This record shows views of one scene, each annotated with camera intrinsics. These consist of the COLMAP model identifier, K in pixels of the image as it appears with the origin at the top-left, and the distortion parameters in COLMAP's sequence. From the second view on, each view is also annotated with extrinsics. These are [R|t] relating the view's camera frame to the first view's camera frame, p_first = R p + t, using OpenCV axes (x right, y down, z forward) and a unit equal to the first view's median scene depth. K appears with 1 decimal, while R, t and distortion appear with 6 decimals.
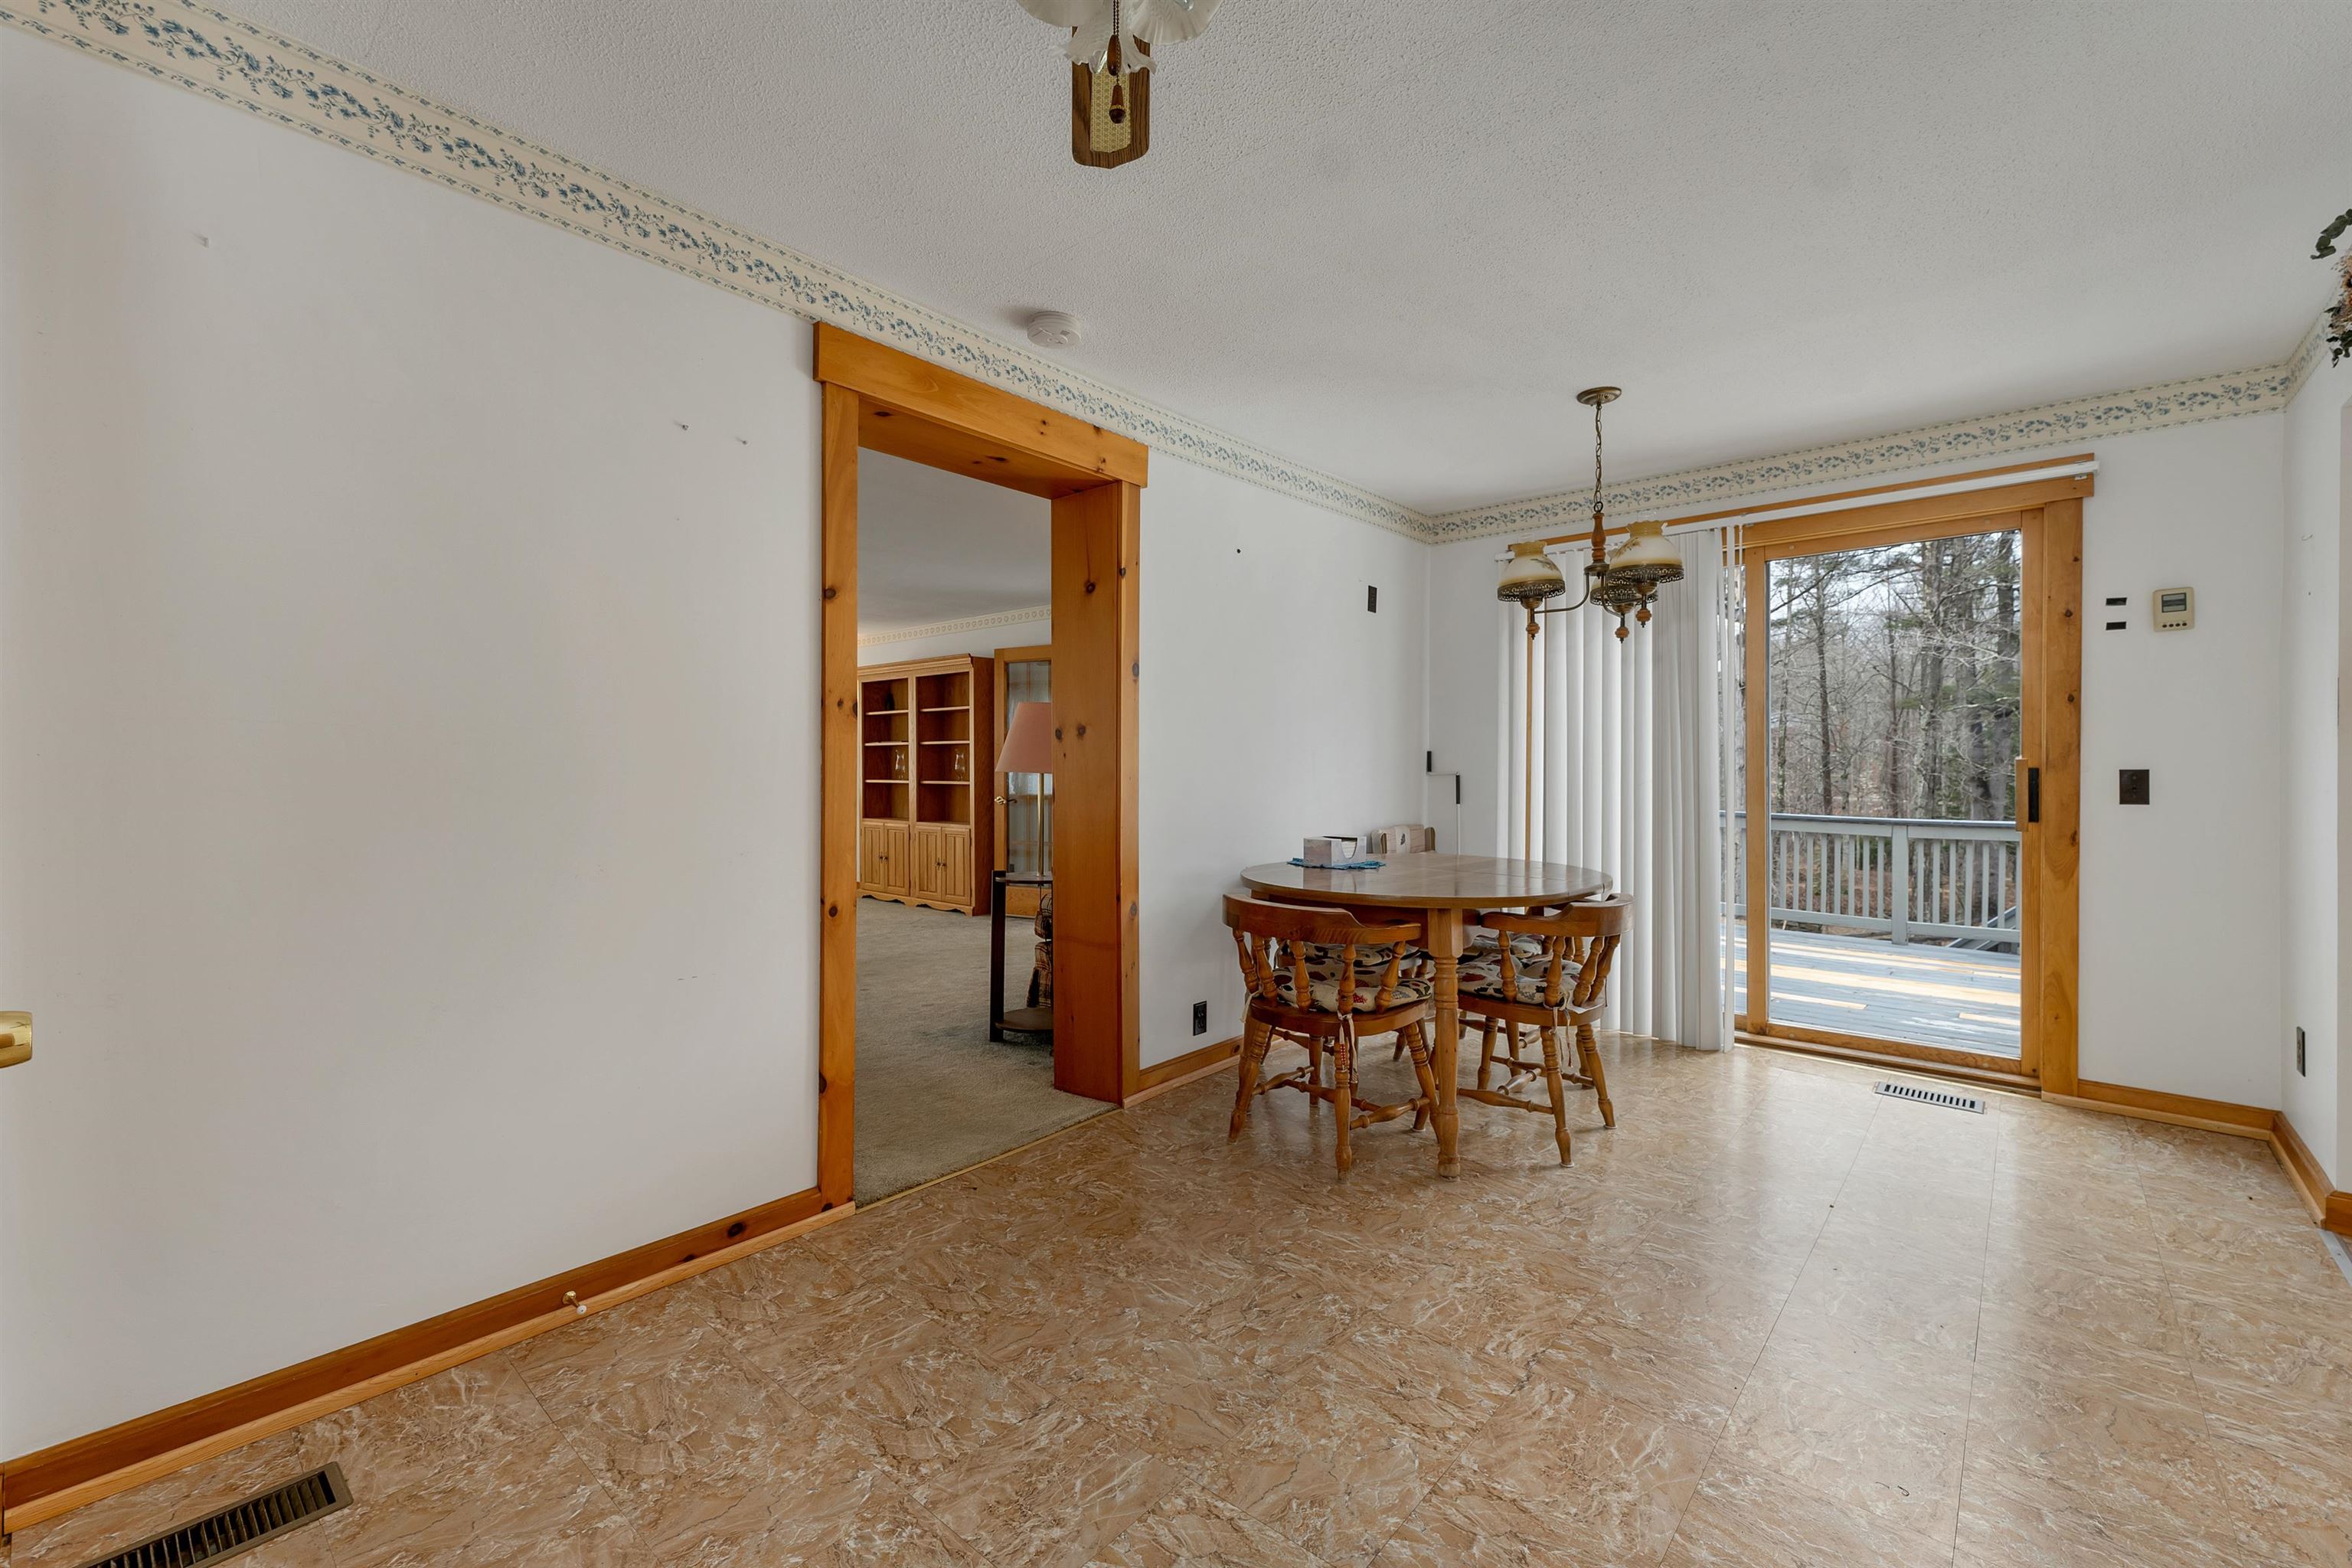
lens RADIAL K [[981.7, 0, 1171.4], [0, 981.7, 780.9], [0, 0, 1]] dist [-0.000009, -0.000077]
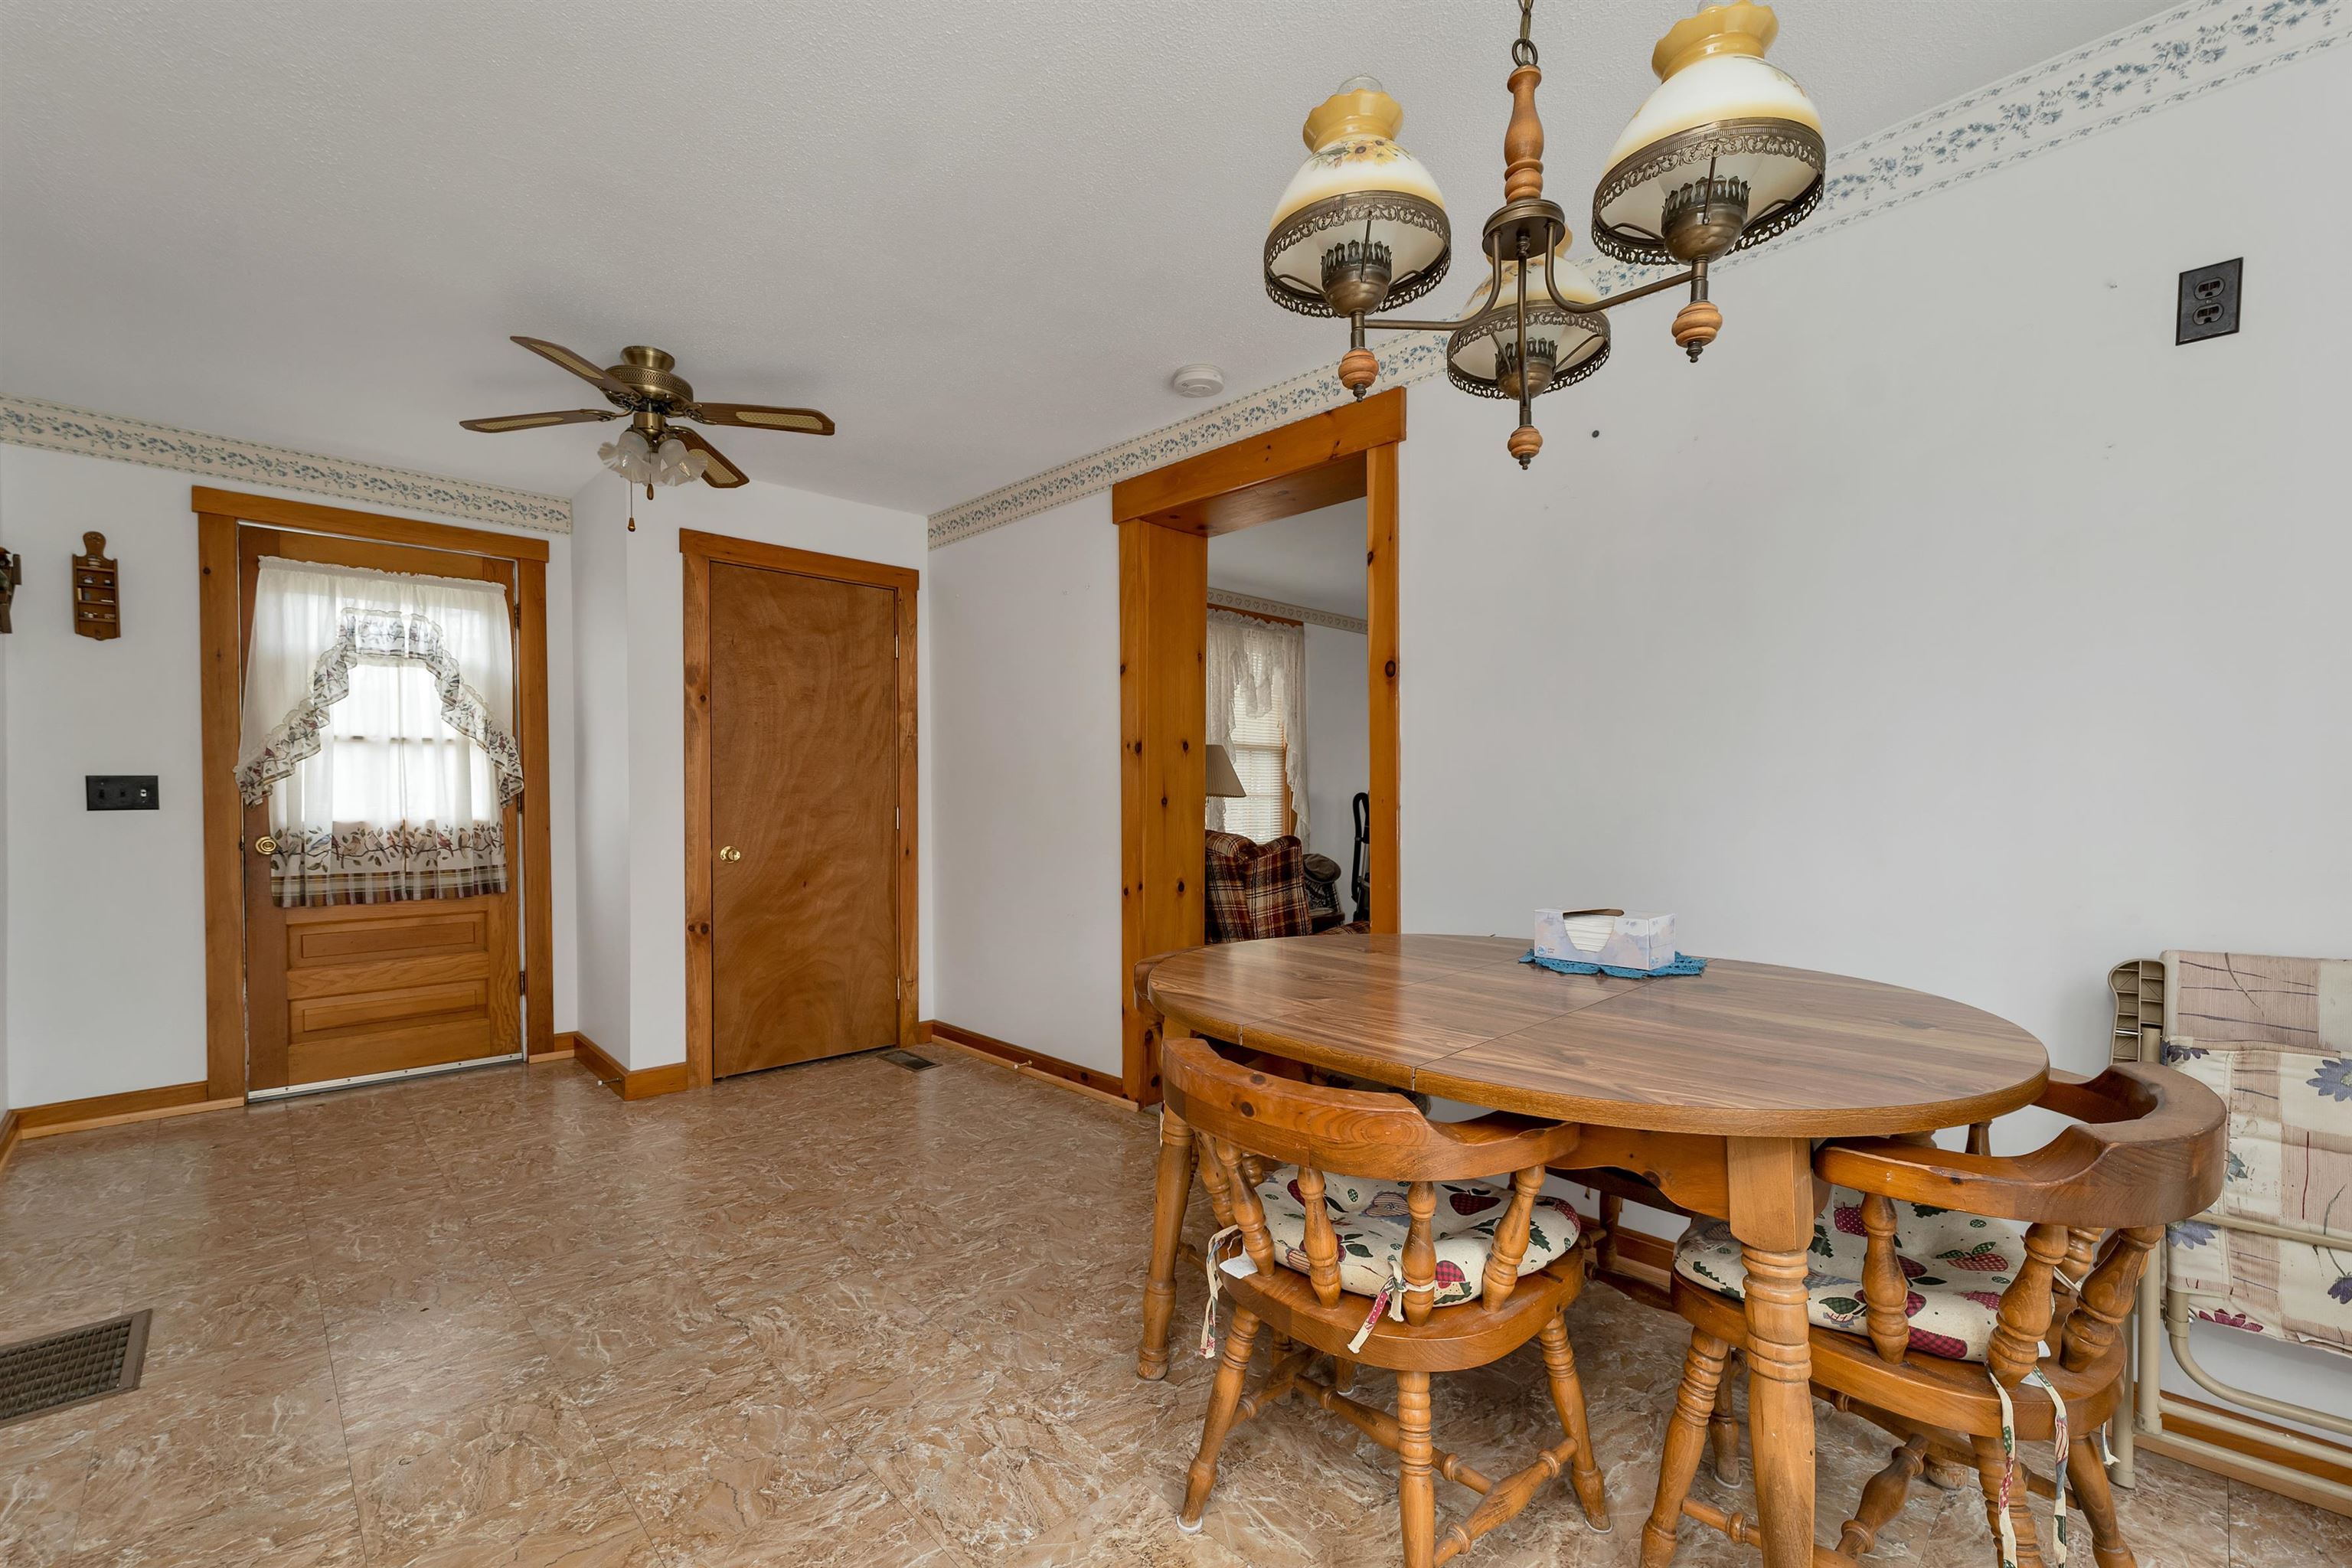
lens RADIAL K [[986.3, 0, 1168.1], [0, 986.3, 803.3], [0, 0, 1]] dist [-0.002607, -0.000288]
pose [[-0.093166, 0.005886, -0.995633, 1.121744], [-0.006656, 0.999956, 0.006535, -0.003925], [0.995628, 0.007236, -0.093123, 1.243119]]
